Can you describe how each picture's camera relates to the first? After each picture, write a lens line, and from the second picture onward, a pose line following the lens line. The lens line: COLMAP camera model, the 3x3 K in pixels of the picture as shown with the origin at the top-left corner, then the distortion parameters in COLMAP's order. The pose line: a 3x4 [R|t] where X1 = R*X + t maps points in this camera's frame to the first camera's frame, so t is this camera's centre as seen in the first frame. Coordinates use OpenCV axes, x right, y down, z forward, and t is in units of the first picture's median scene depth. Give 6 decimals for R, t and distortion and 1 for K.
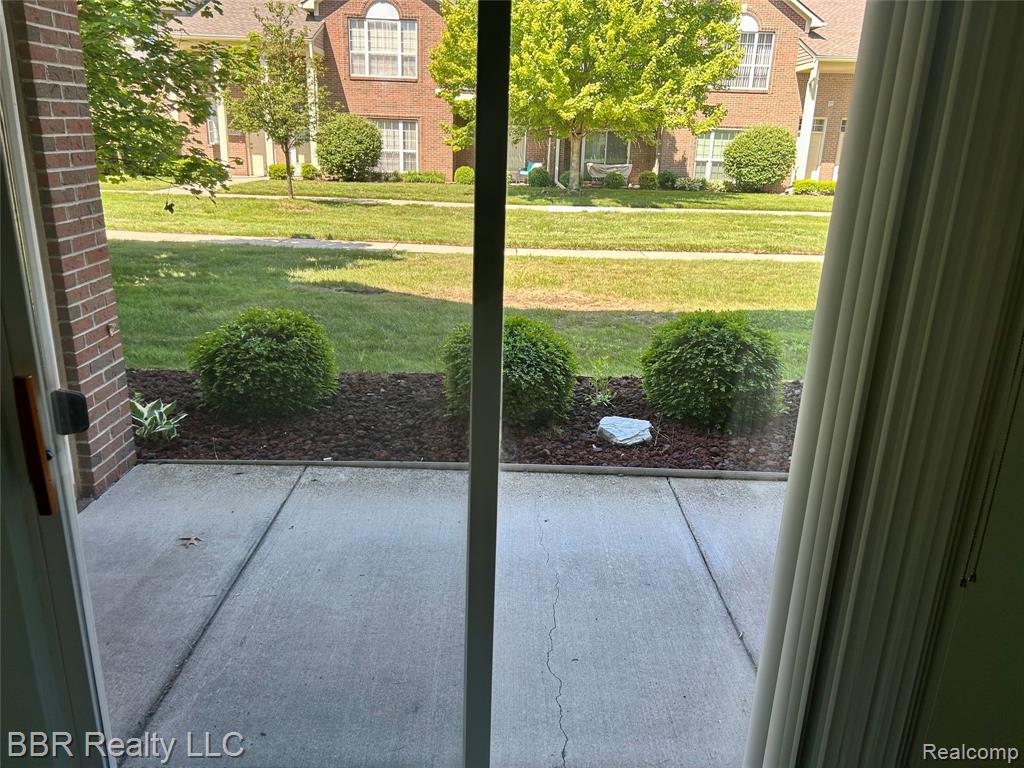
lens RADIAL K [[767.9, 0, 512.0], [0, 767.9, 384.0], [0, 0, 1]] dist [0.073276, -0.115076]
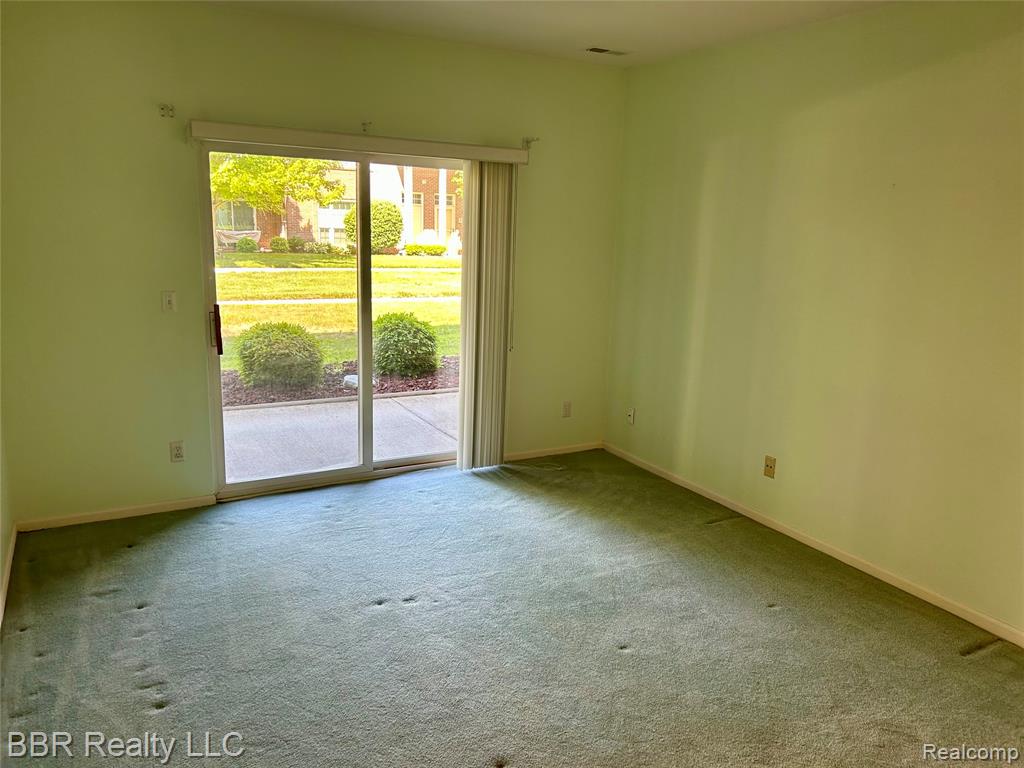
lens RADIAL K [[767.9, 0, 512.0], [0, 767.9, 384.0], [0, 0, 1]] dist [0.073276, -0.115076]
pose [[0.884615, -0.099158, 0.455657, -0.070186], [0.135487, 0.989631, -0.047677, 0.040461], [-0.446205, 0.103912, 0.888878, -0.143025]]
